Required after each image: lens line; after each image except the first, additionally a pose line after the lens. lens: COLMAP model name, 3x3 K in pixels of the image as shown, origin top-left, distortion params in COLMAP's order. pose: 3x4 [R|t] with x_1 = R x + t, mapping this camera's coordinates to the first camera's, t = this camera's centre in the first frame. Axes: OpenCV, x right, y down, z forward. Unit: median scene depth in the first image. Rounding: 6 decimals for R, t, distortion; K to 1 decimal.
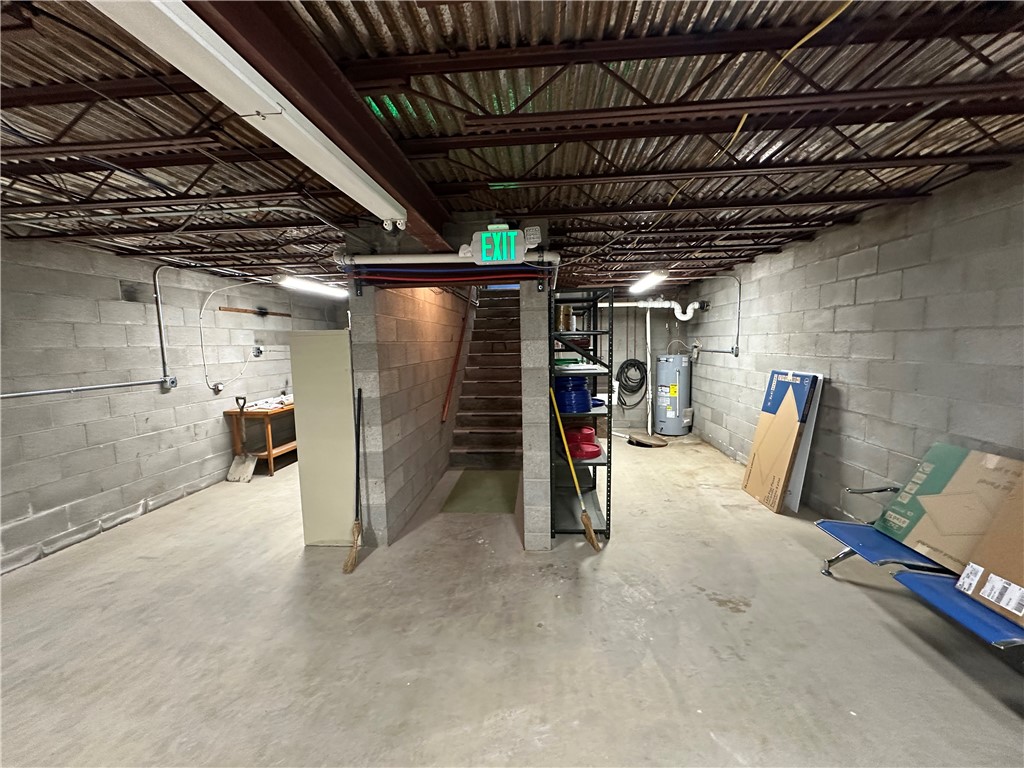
lens RADIAL K [[406.1, 0, 512.4], [0, 406.1, 386.1], [0, 0, 1]] dist [-0.002364, 0.000363]
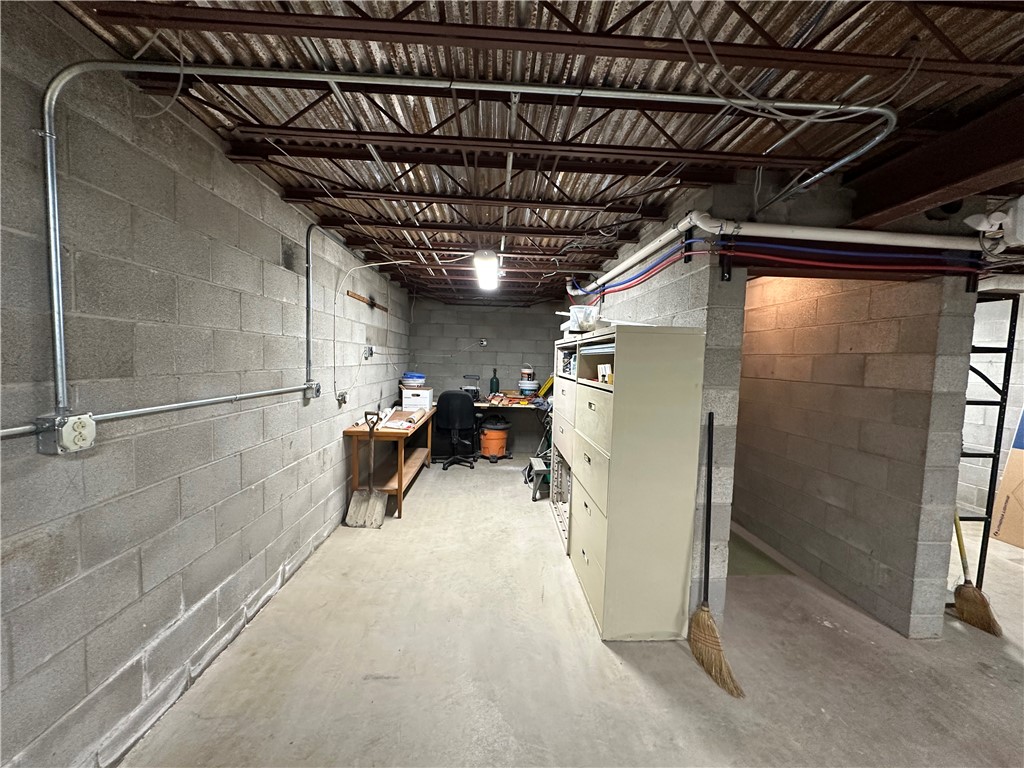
lens RADIAL K [[406.1, 0, 514.8], [0, 406.1, 385.4], [0, 0, 1]] dist [-0.002364, 0.000363]
pose [[0.990584, 0.040929, 0.130646, -0.669599], [-0.035446, 0.998402, -0.044020, 0.002073], [-0.132239, 0.038974, 0.990451, 0.293903]]
